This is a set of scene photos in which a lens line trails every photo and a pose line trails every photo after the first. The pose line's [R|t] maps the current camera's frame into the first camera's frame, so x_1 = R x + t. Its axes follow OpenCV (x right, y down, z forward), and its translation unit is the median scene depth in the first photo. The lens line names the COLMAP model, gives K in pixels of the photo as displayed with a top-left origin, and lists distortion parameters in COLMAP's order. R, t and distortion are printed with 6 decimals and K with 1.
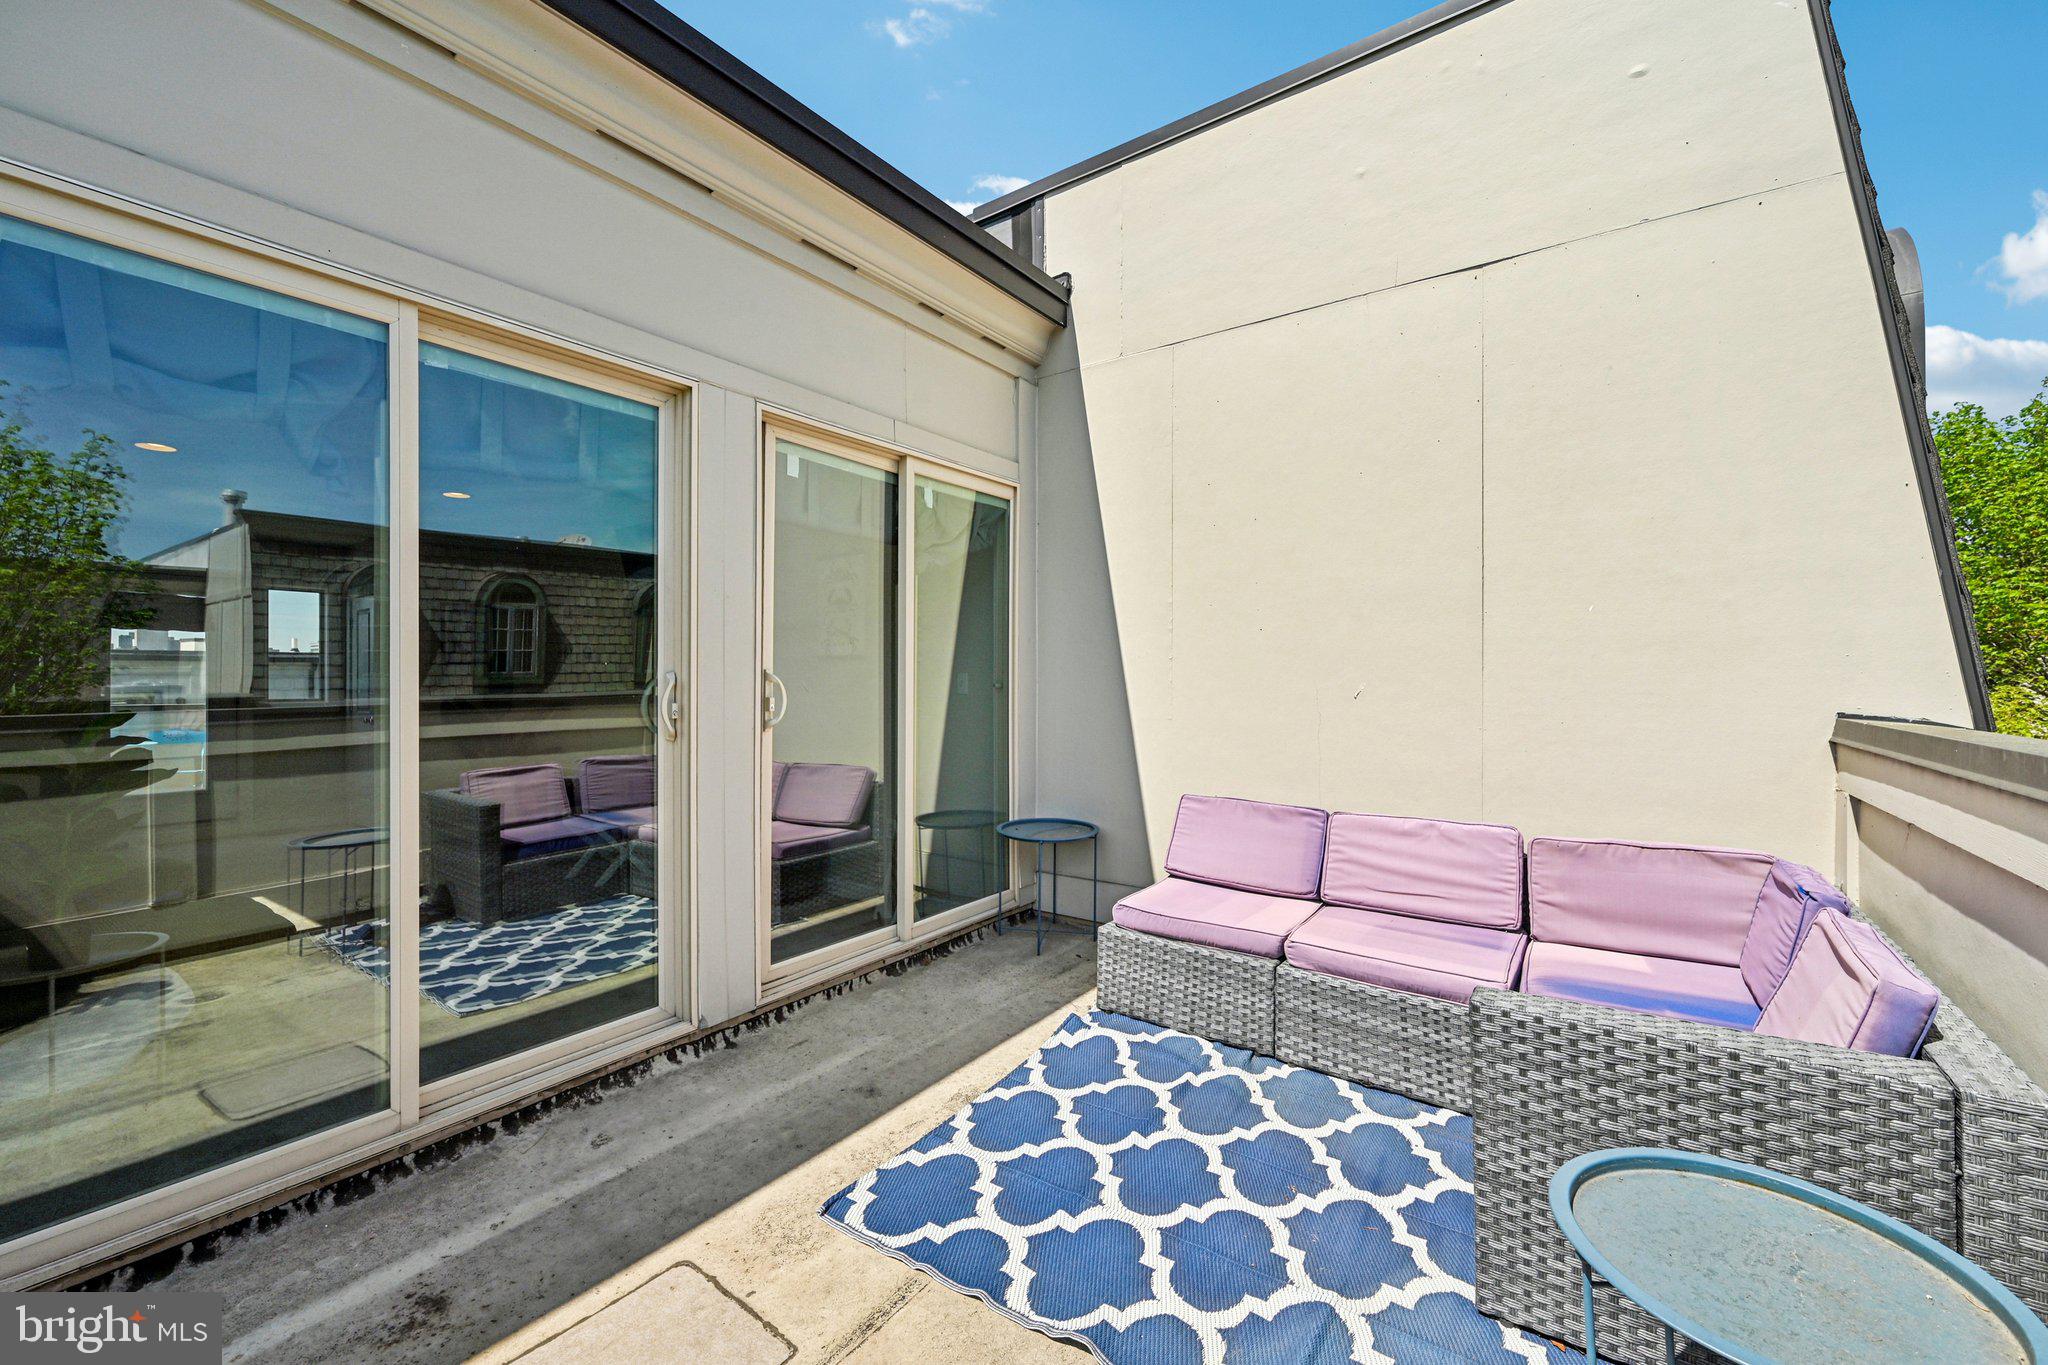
lens RADIAL K [[821.6, 0, 1023.2], [0, 821.6, 673.8], [0, 0, 1]] dist [0.015047, -0.000058]
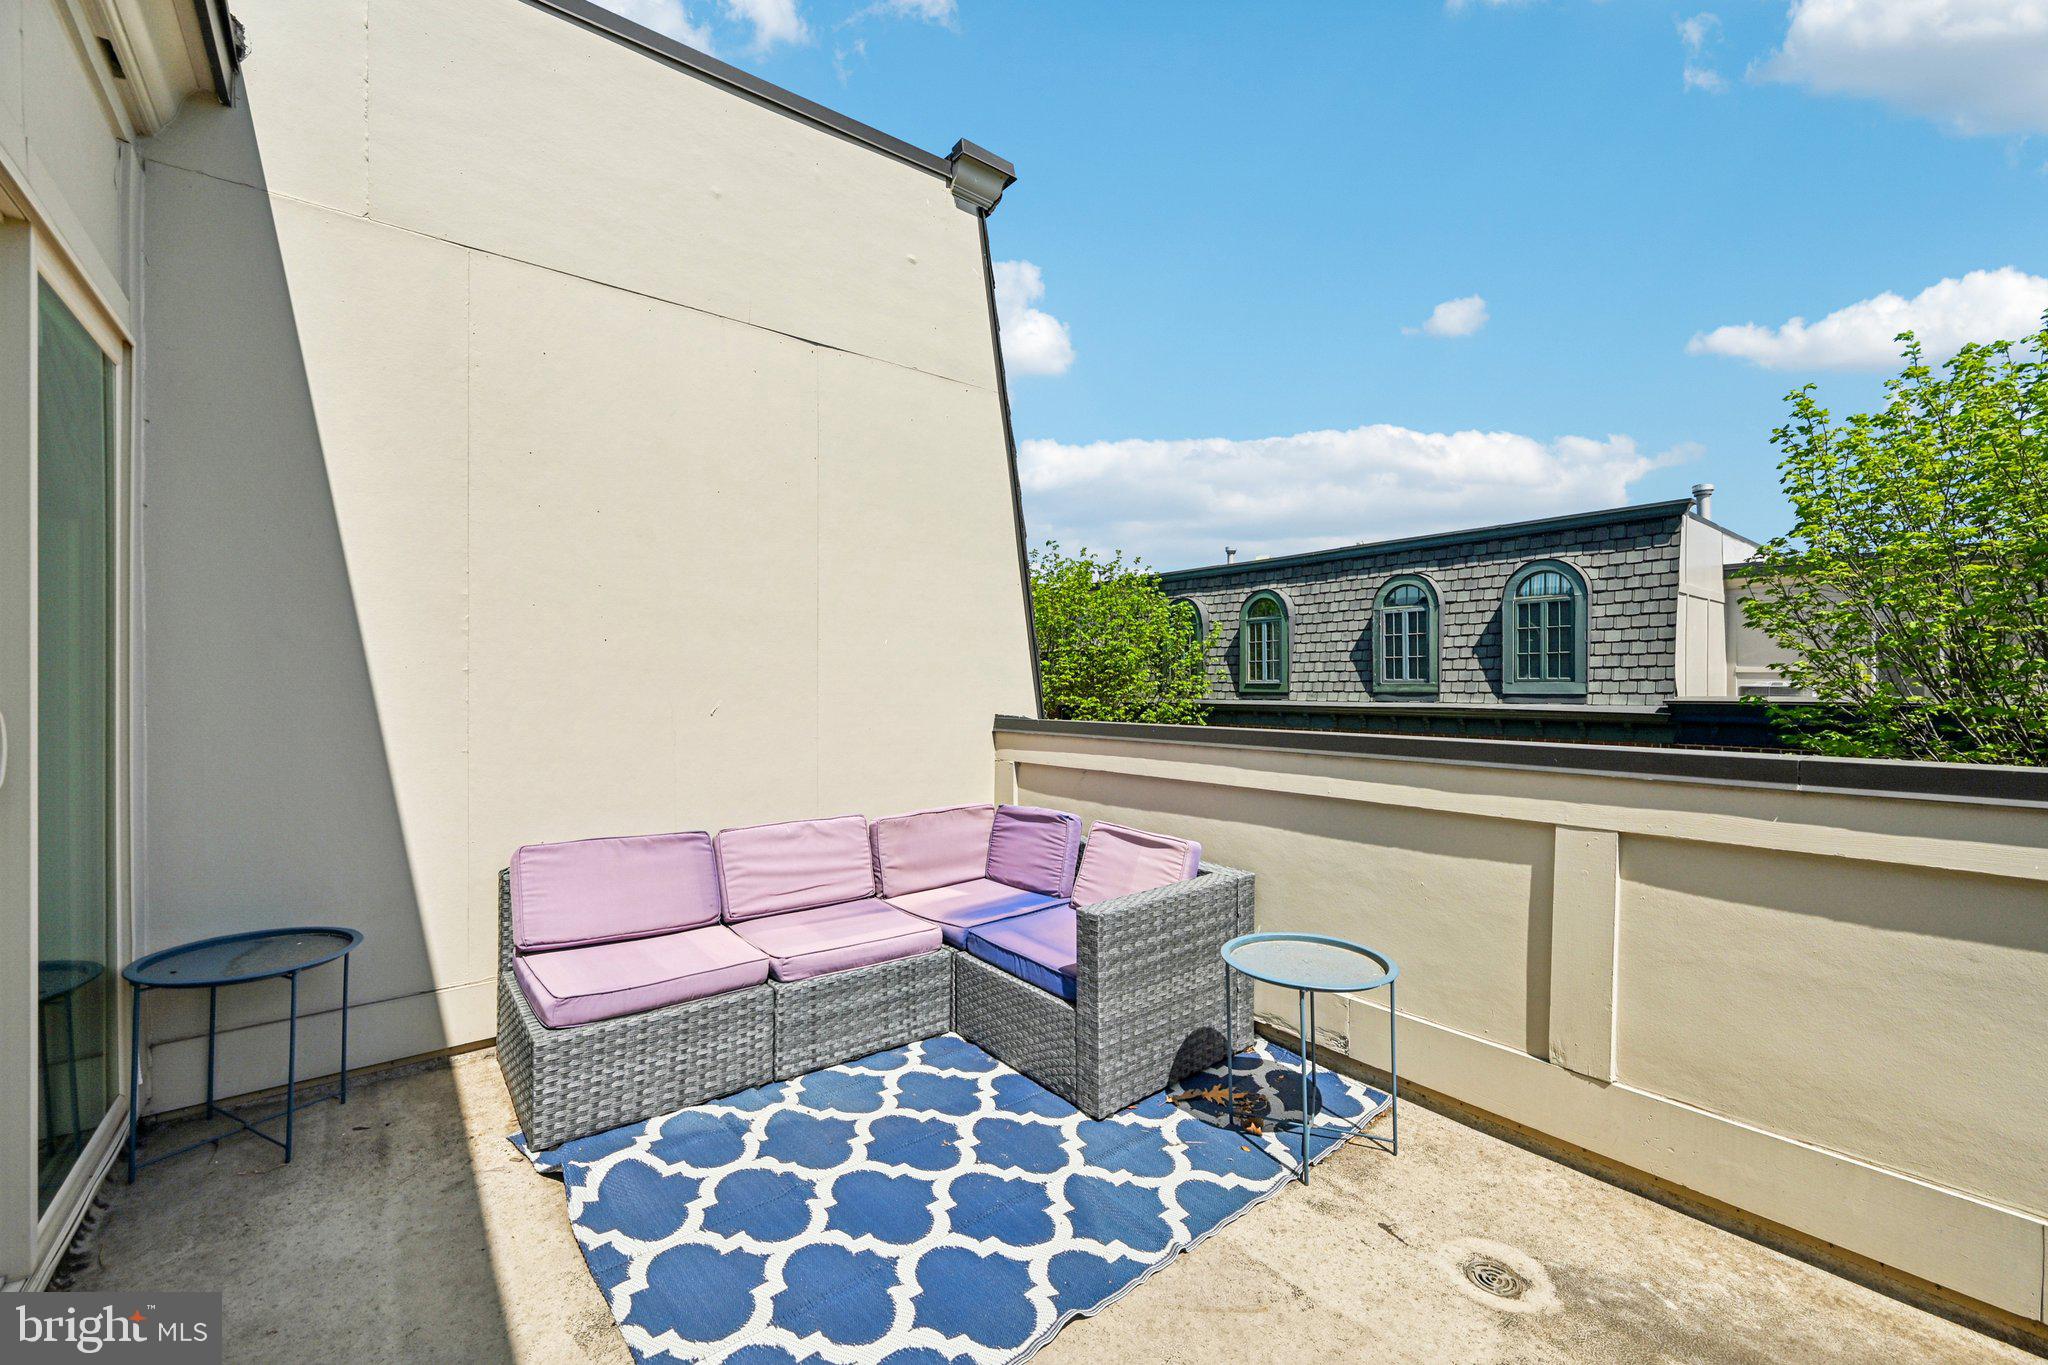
lens RADIAL K [[833.1, 0, 1024.0], [0, 833.1, 682.5], [0, 0, 1]] dist [0.001866, 0.000283]
pose [[0.273350, 0.008080, 0.961881, -0.591665], [-0.006309, 0.999958, -0.006607, -0.007298], [-0.961894, -0.004263, 0.273390, 0.454597]]
